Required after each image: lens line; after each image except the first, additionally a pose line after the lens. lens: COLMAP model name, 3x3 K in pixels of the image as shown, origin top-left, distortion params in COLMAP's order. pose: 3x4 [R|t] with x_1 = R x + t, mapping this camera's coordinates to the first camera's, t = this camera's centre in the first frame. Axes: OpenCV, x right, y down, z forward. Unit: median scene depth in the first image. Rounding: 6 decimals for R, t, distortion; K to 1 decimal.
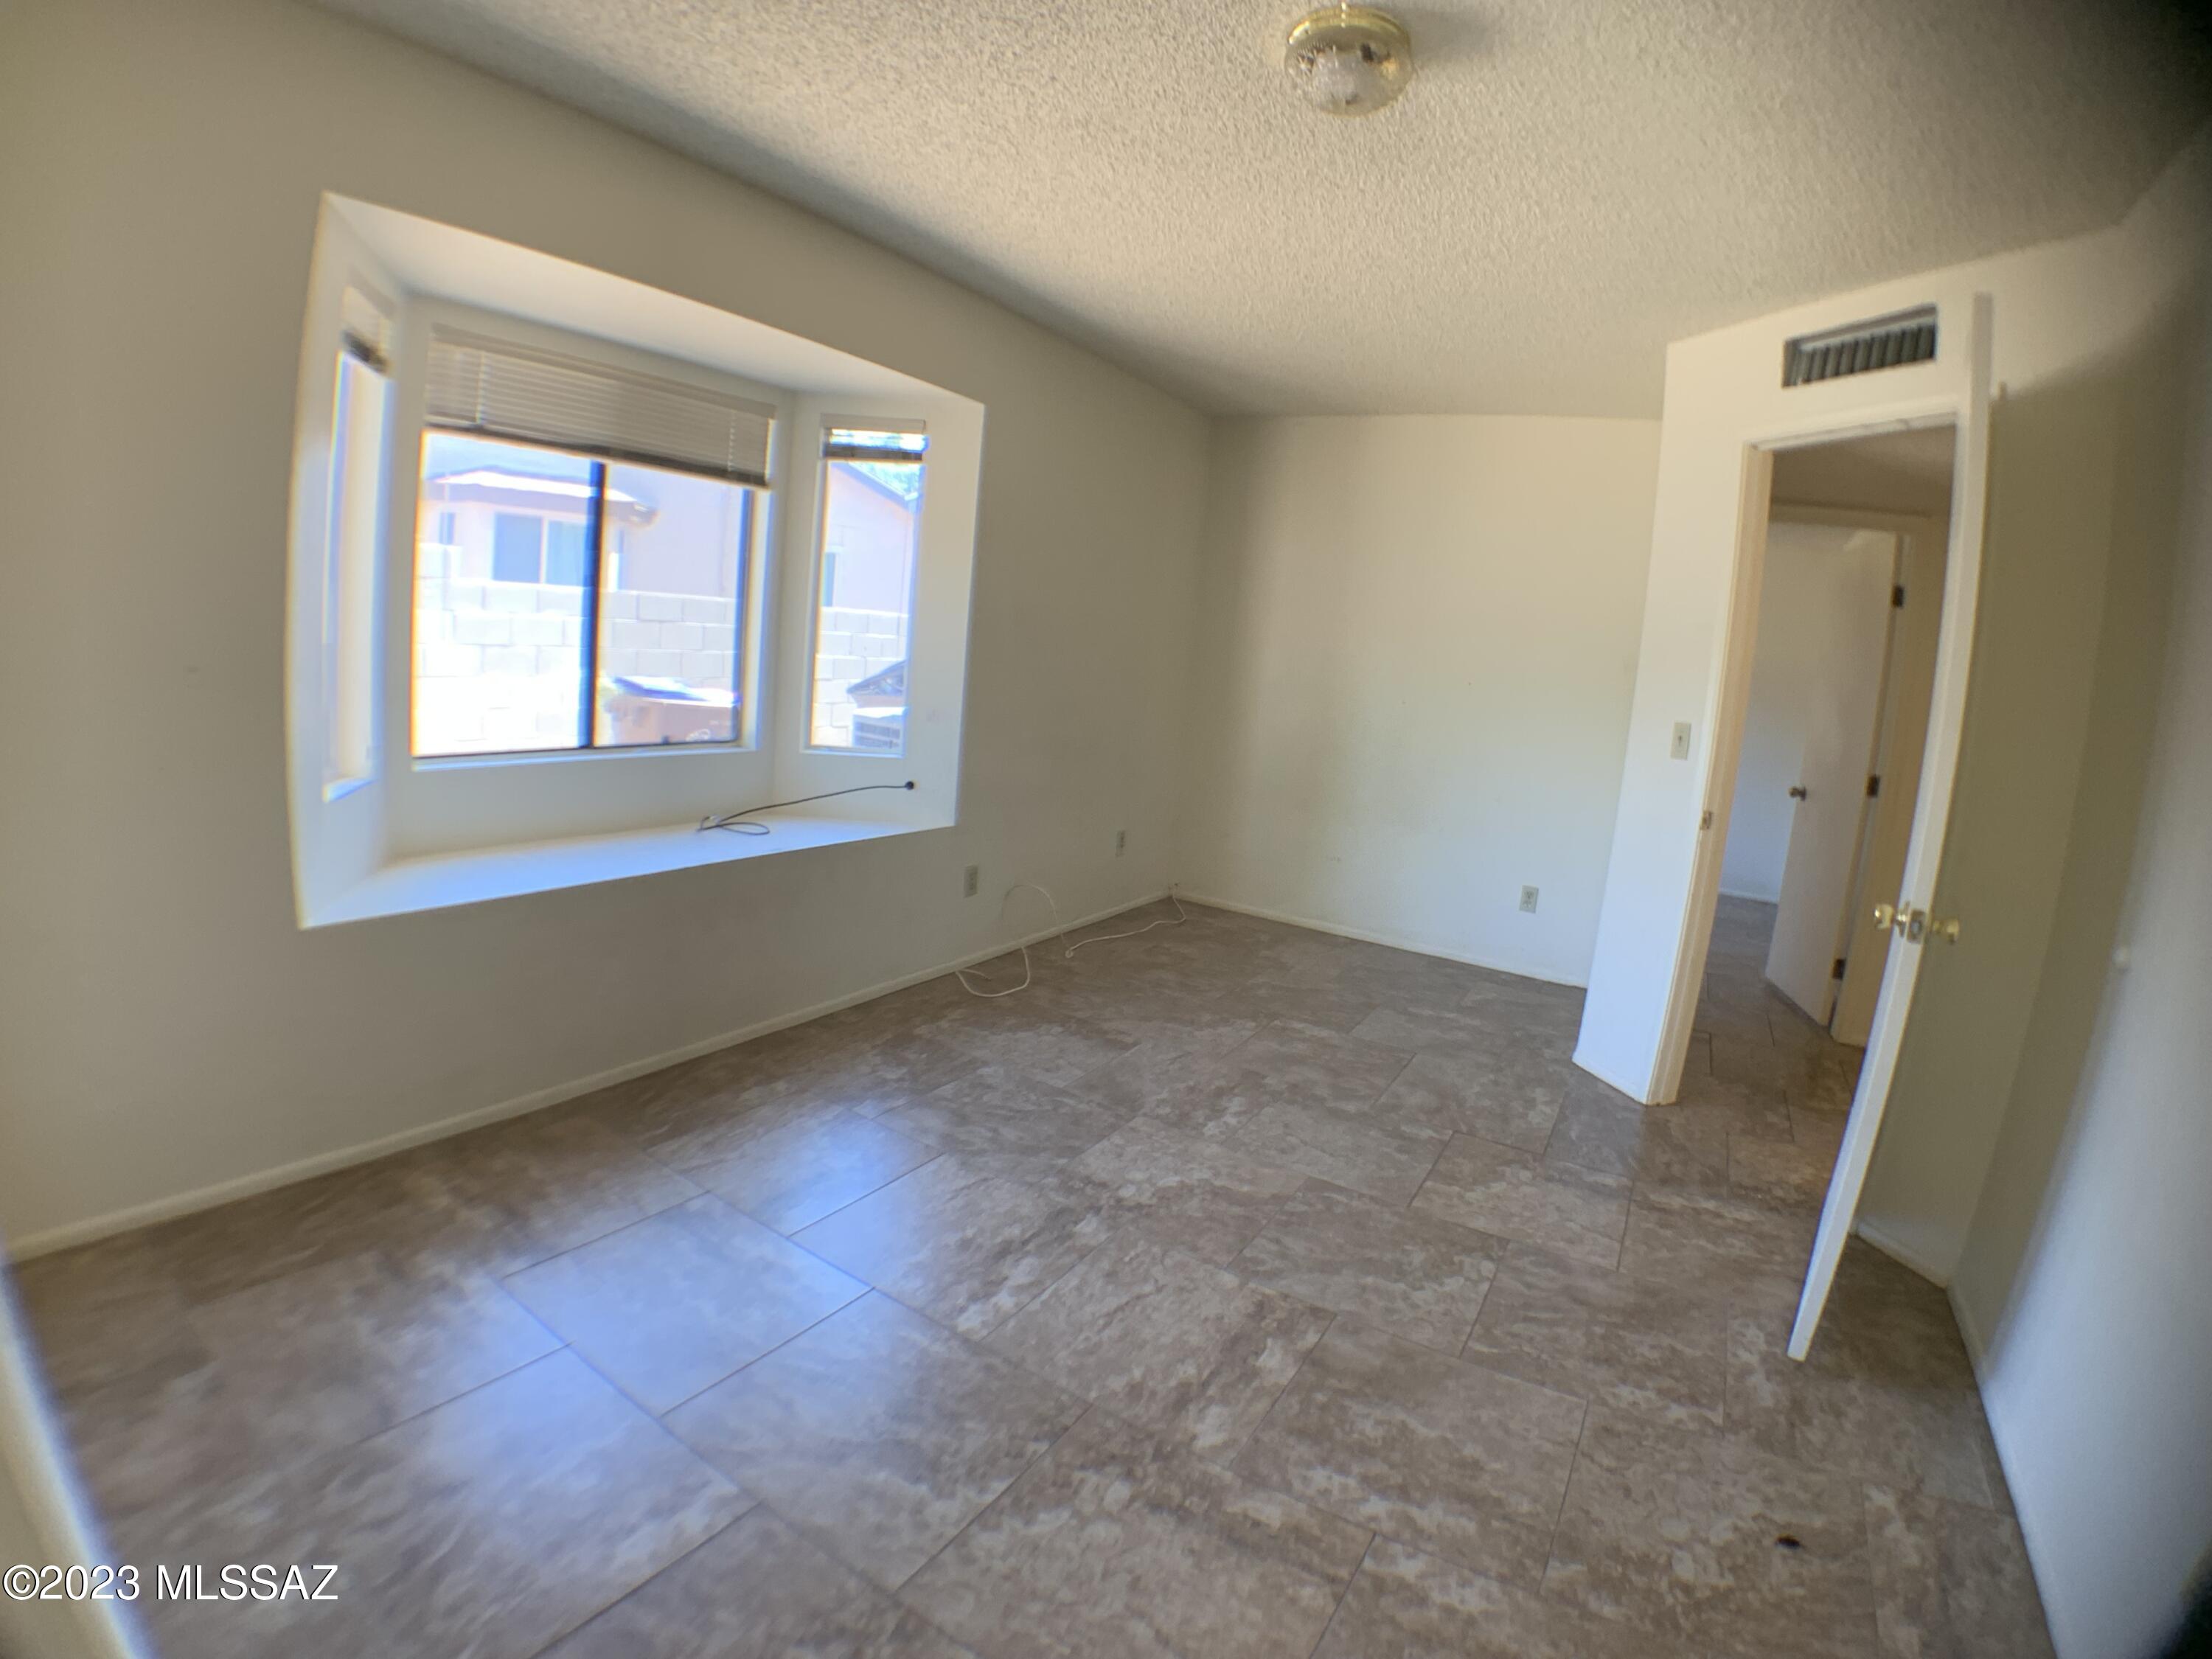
lens RADIAL K [[1010.6, 0, 1115.9], [0, 1010.6, 791.0], [0, 0, 1]] dist [-0.177184, 0.027924]
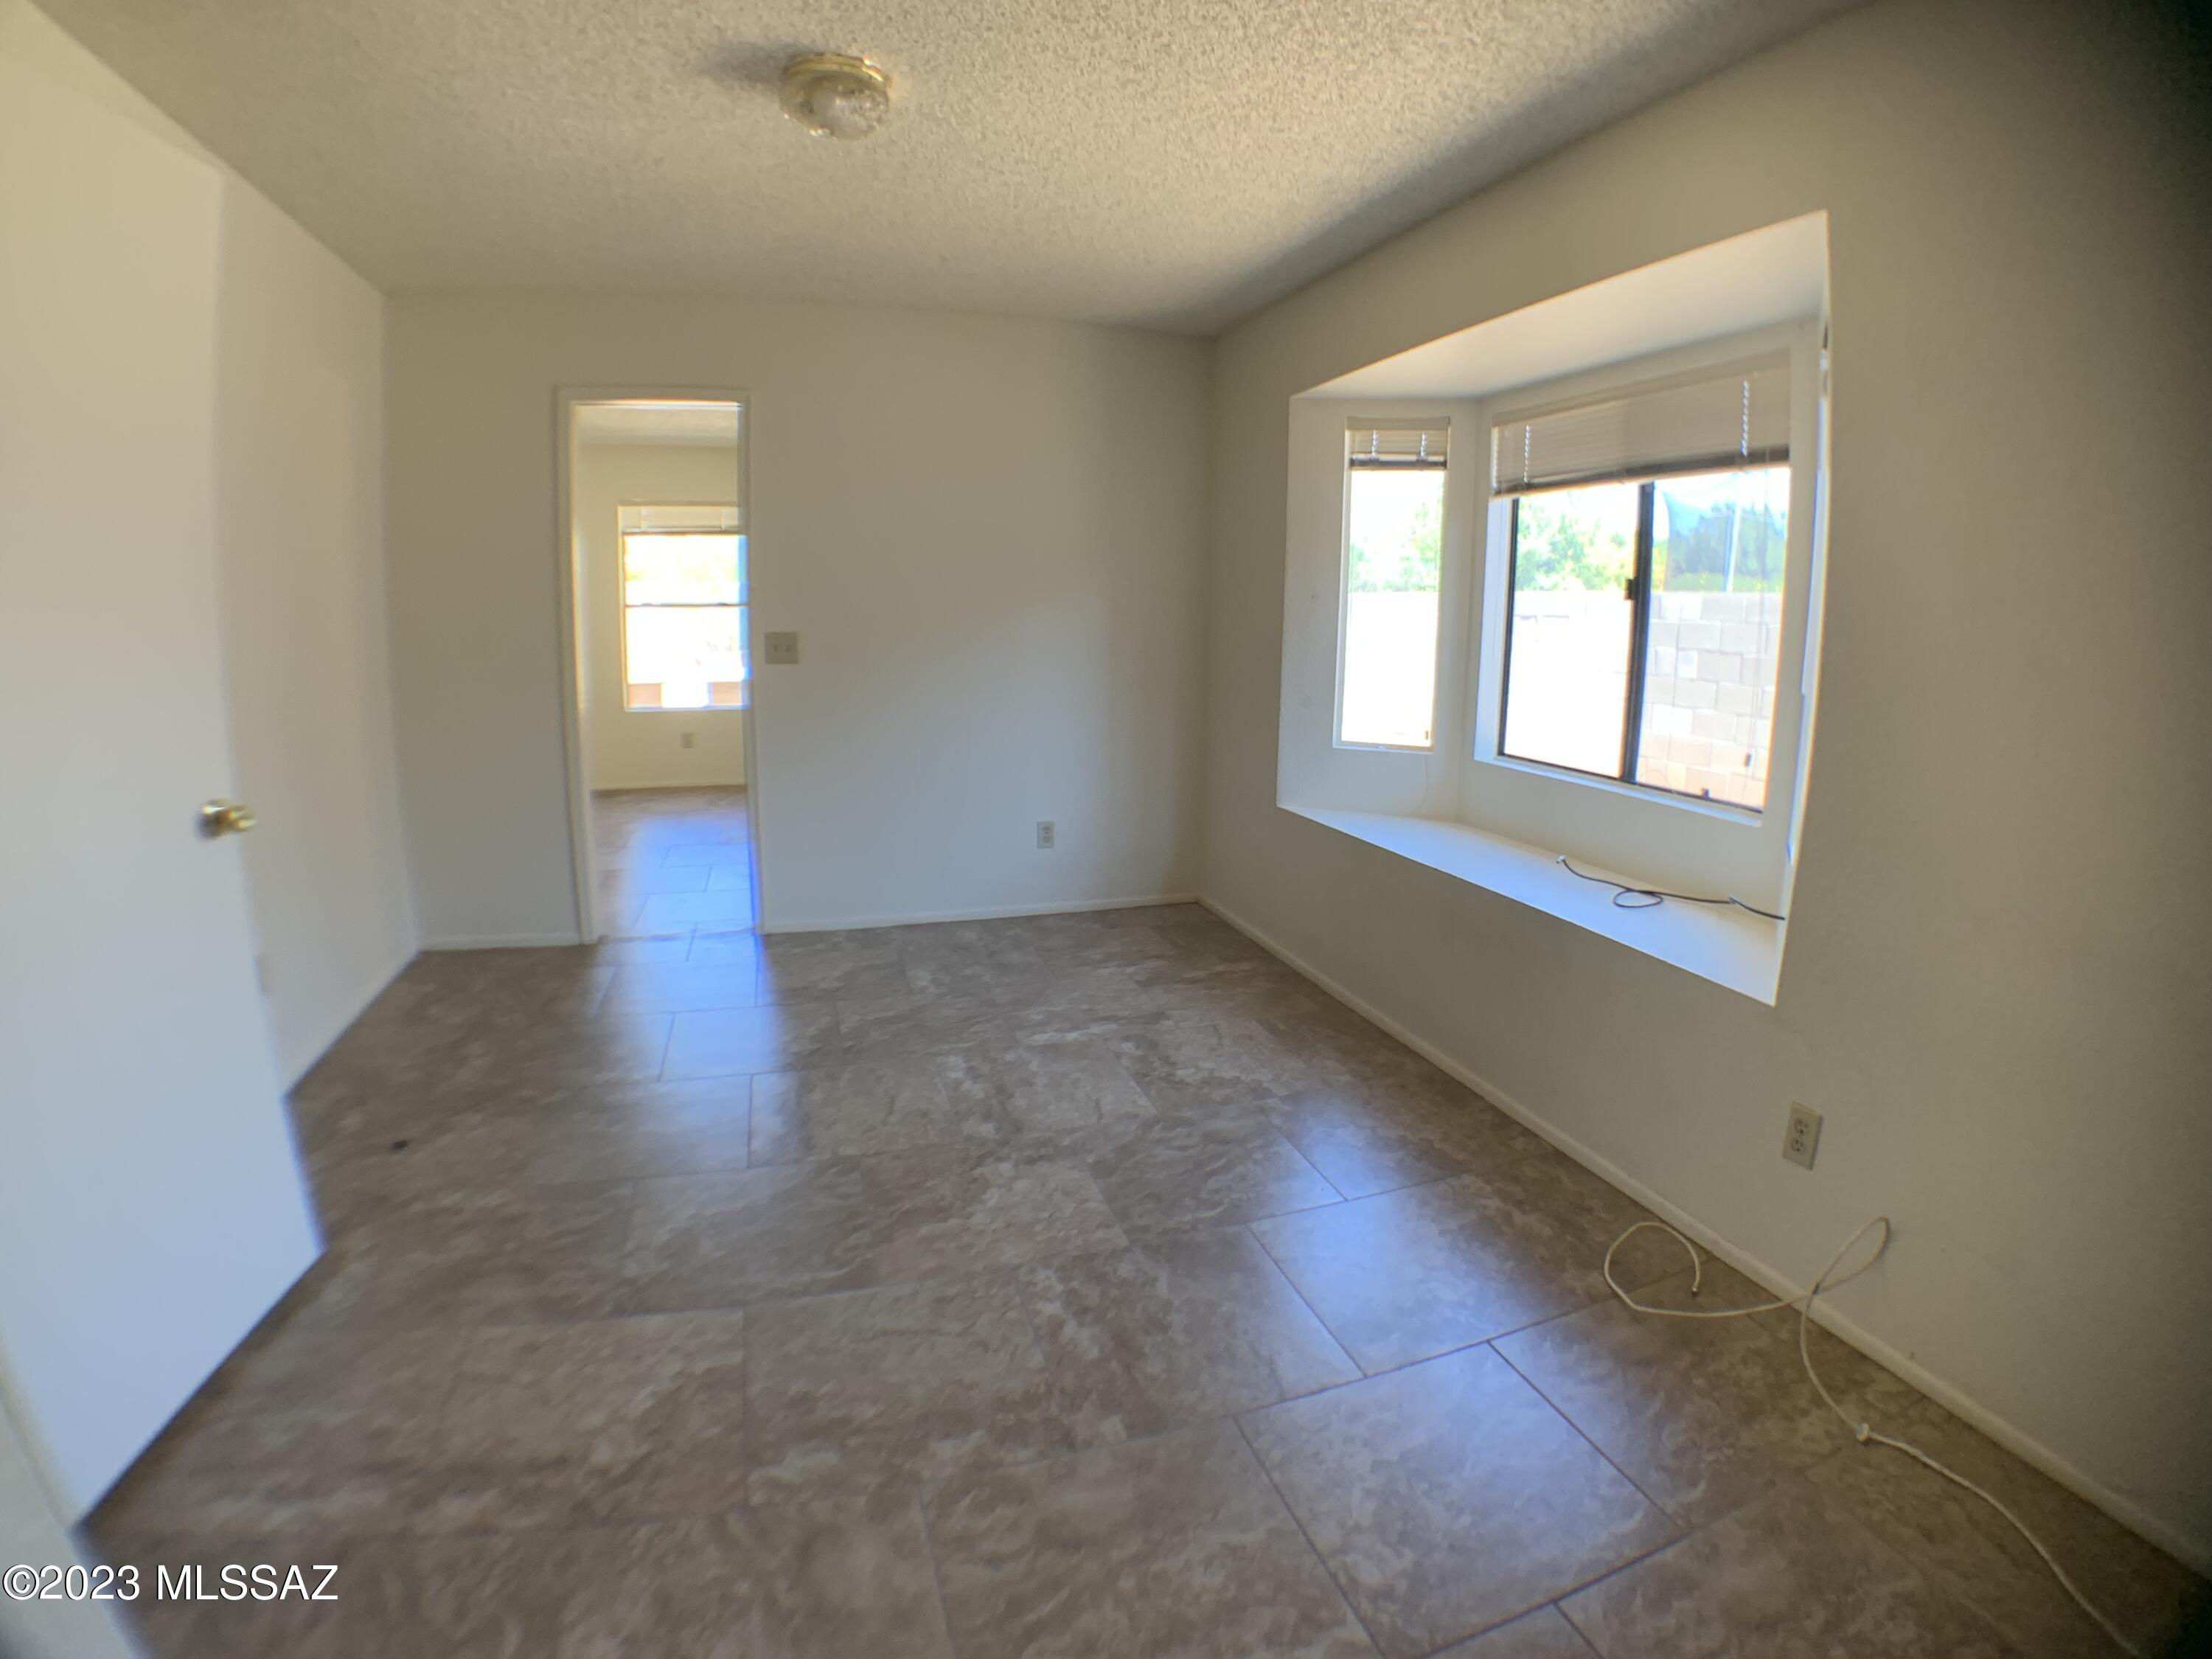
lens RADIAL K [[1010.6, 0, 1115.9], [0, 1010.6, 791.0], [0, 0, 1]] dist [-0.177184, 0.027924]
pose [[-0.643650, 0.027079, -0.764840, 0.628272], [-0.187559, 0.963316, 0.191946, -0.149291], [0.741981, 0.266999, -0.614960, 1.464431]]
